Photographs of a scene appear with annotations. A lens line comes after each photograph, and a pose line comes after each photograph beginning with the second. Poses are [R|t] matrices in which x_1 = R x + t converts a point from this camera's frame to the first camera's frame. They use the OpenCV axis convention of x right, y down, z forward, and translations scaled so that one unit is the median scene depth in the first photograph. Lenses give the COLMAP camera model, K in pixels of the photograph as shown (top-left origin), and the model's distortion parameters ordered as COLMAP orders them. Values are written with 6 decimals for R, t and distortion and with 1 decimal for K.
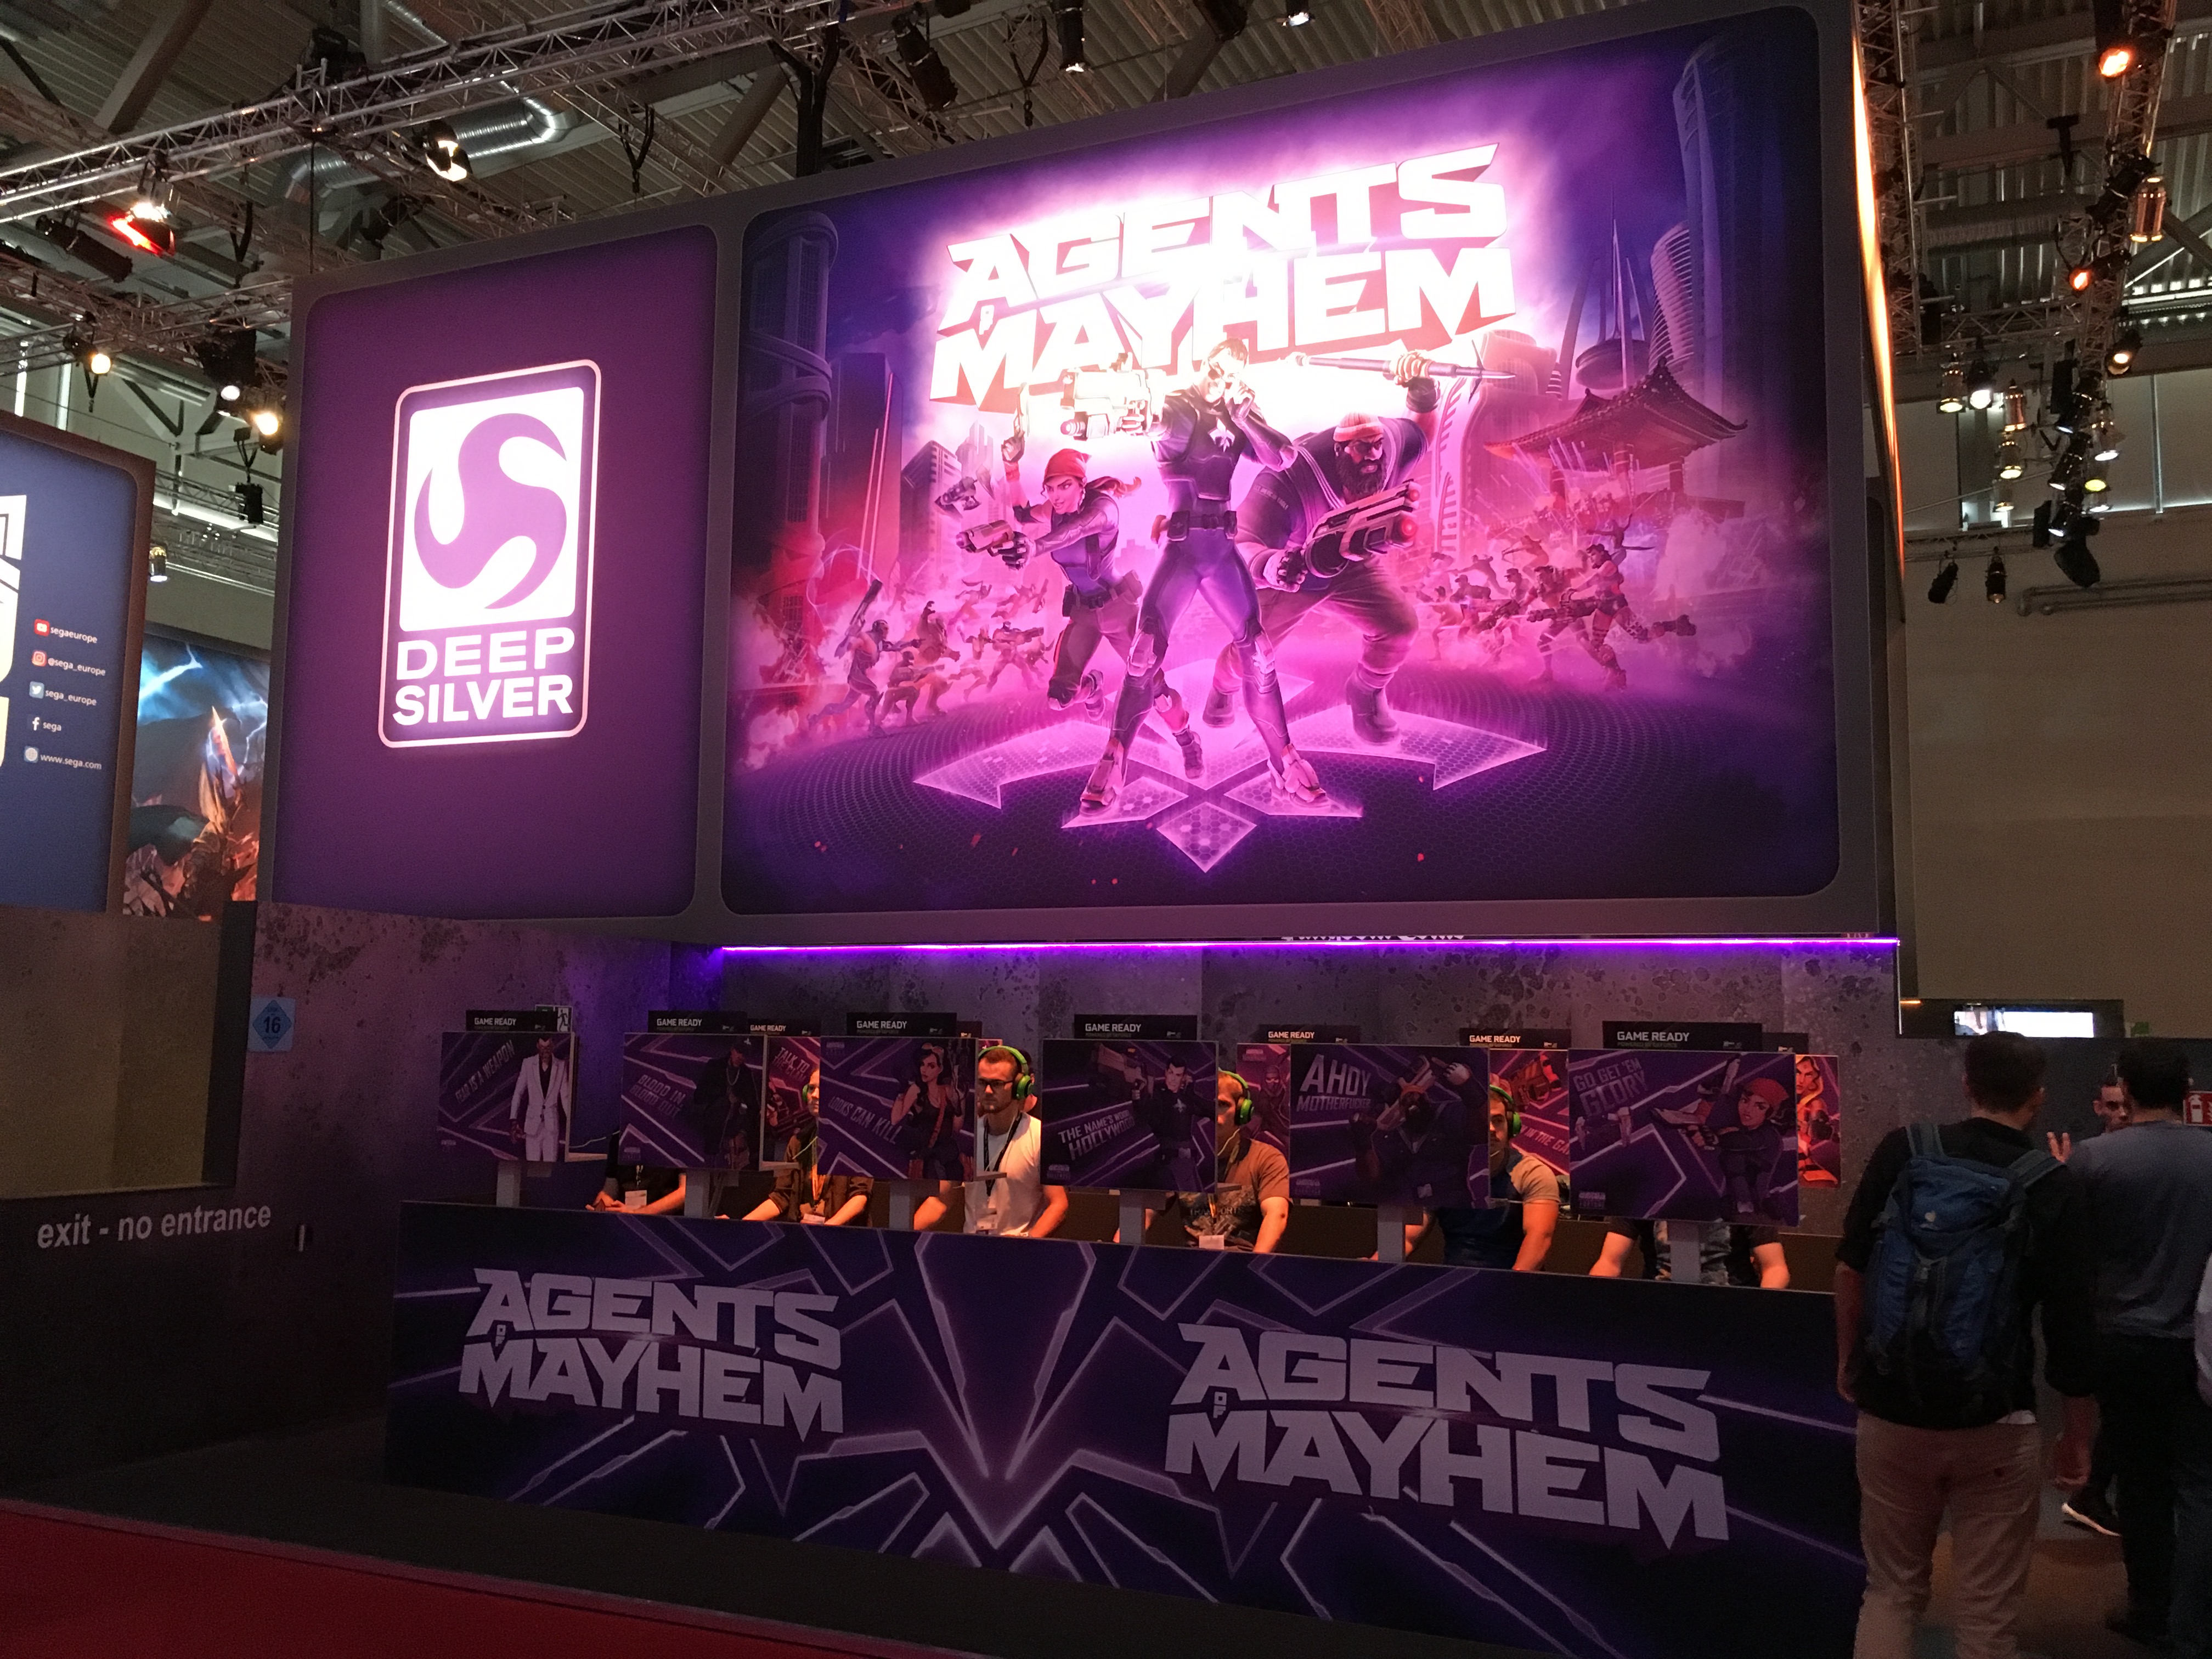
lens RADIAL K [[1868.1, 0, 1105.3], [0, 1868.1, 827.5], [0, 0, 1]] dist [-0.007649, -0.005054]
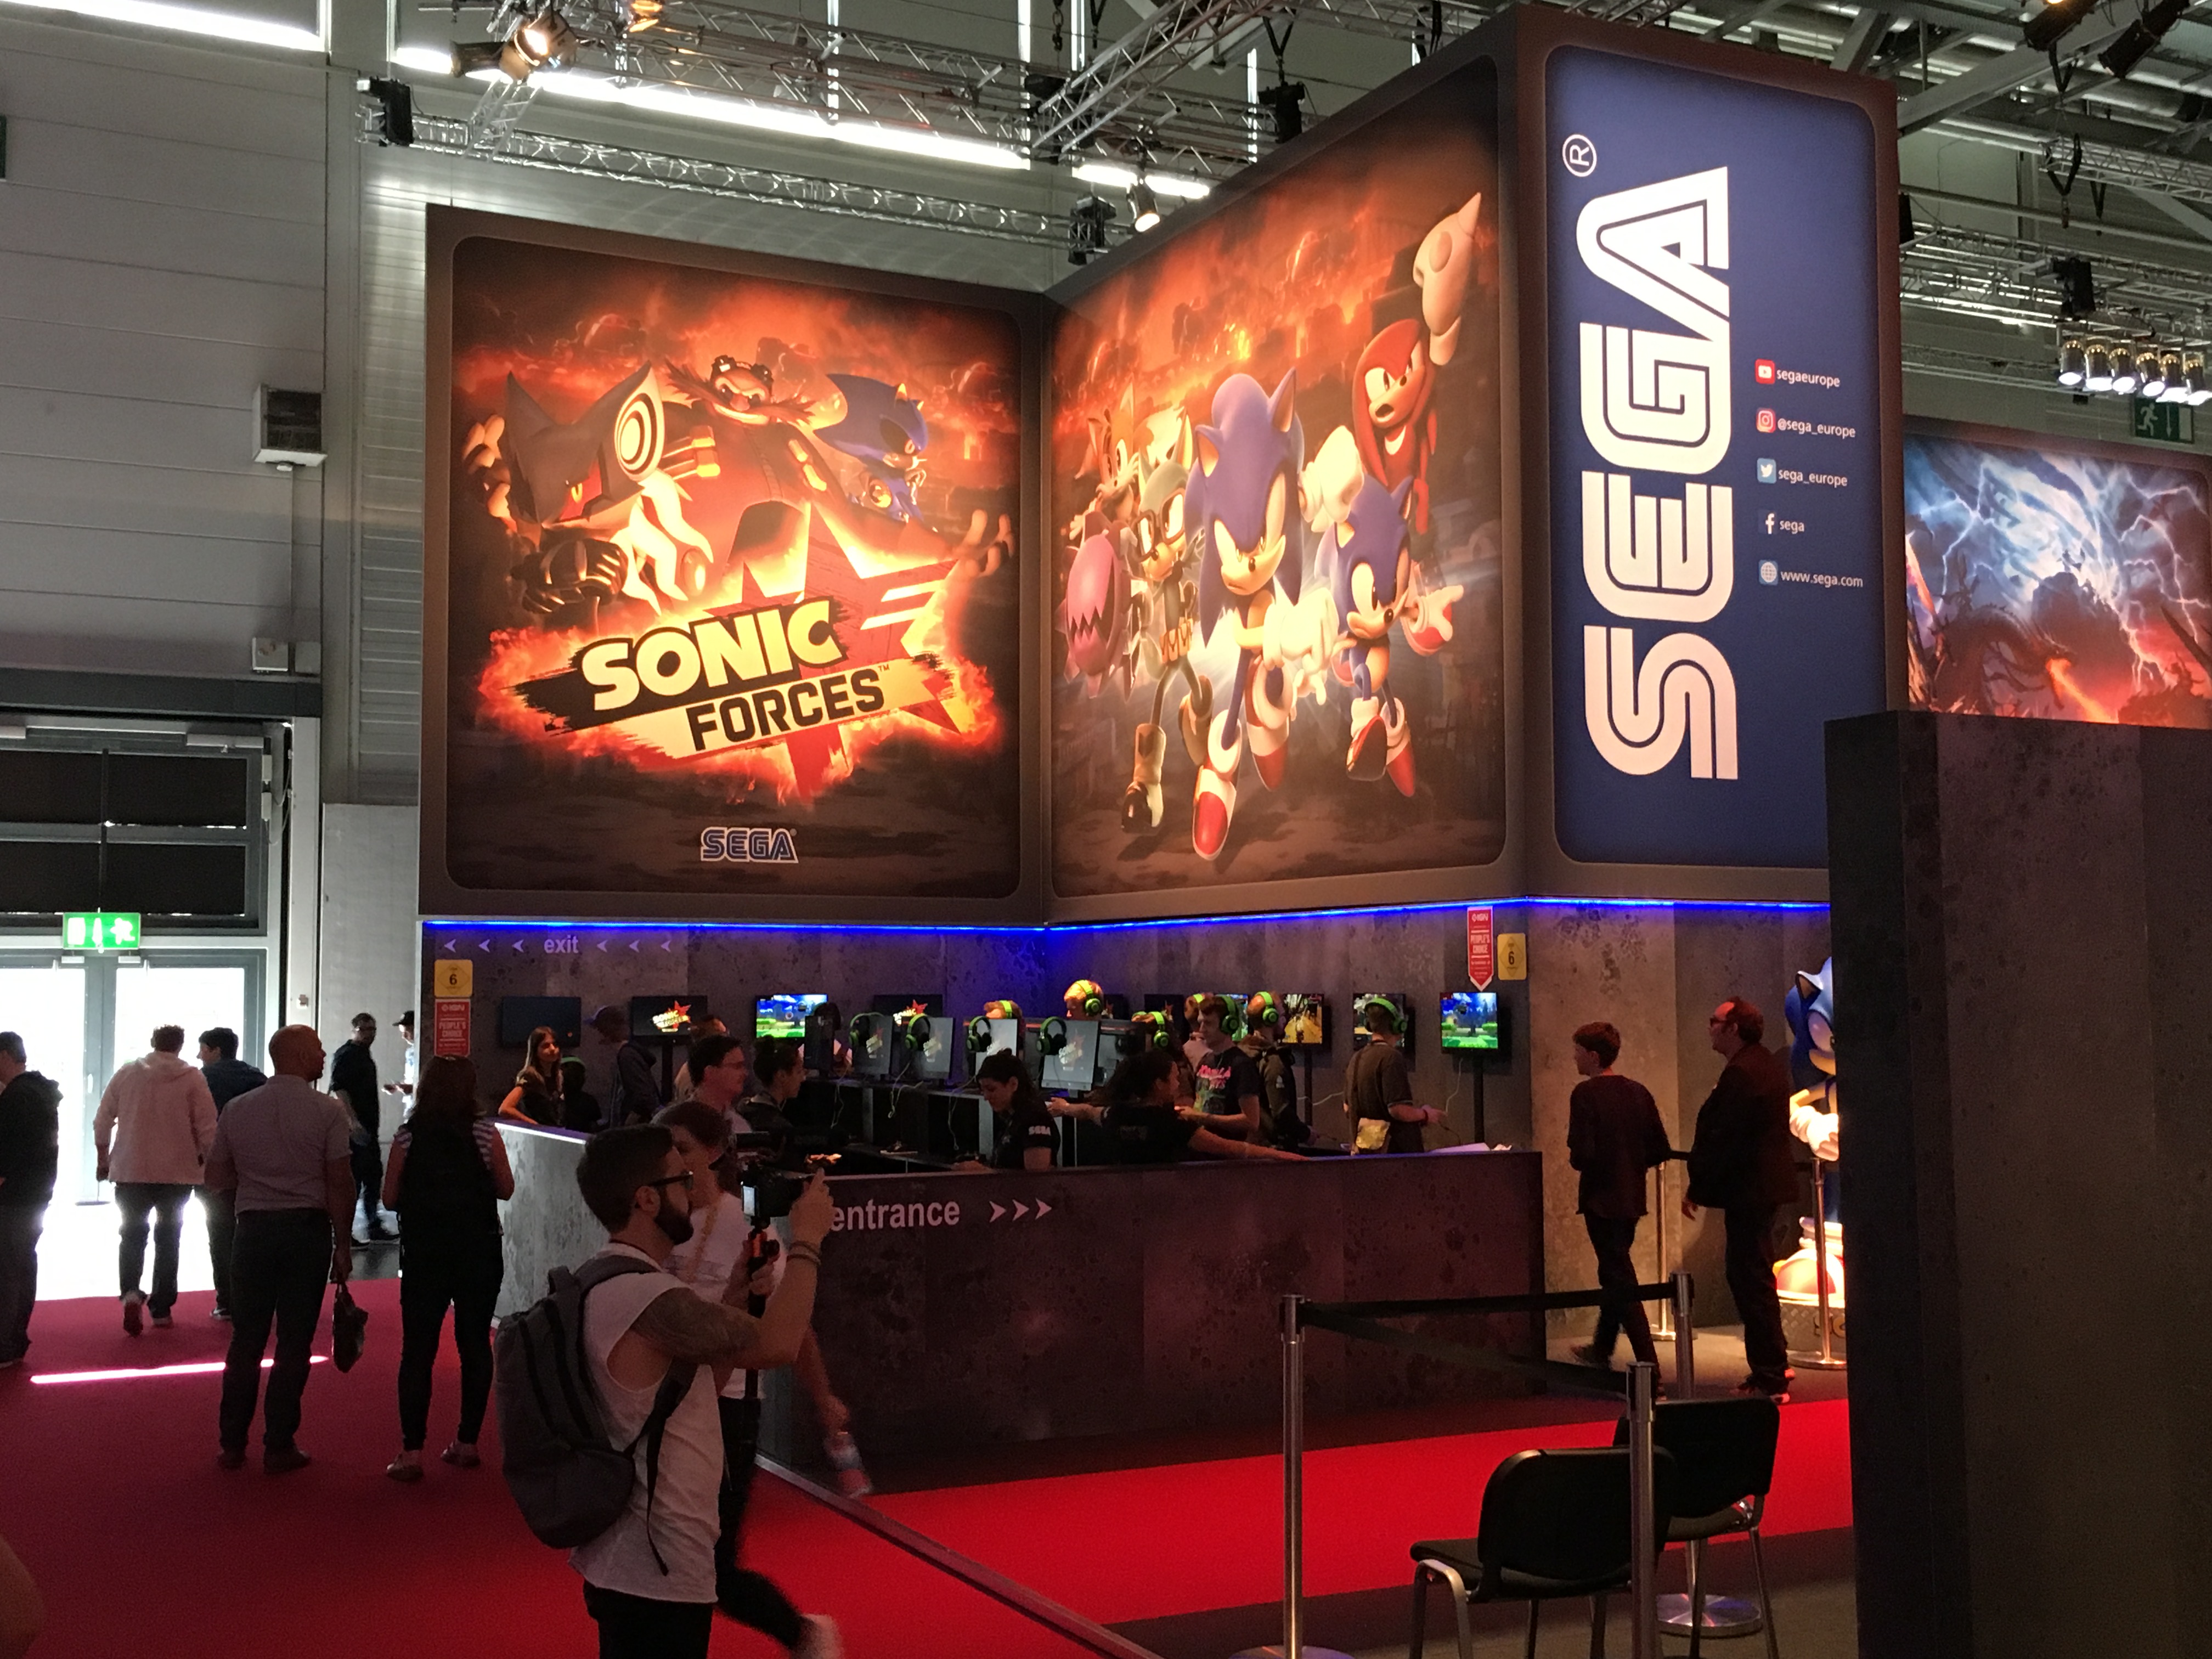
lens RADIAL K [[2415.0, 0, 1105.3], [0, 2415.0, 830.9], [0, 0, 1]] dist [-0.001934, 0.000000]
pose [[0.766459, -0.058417, -0.639631, -0.223989], [0.088810, 0.995929, 0.015462, 0.015845], [0.636124, -0.068657, 0.768526, 0.210694]]
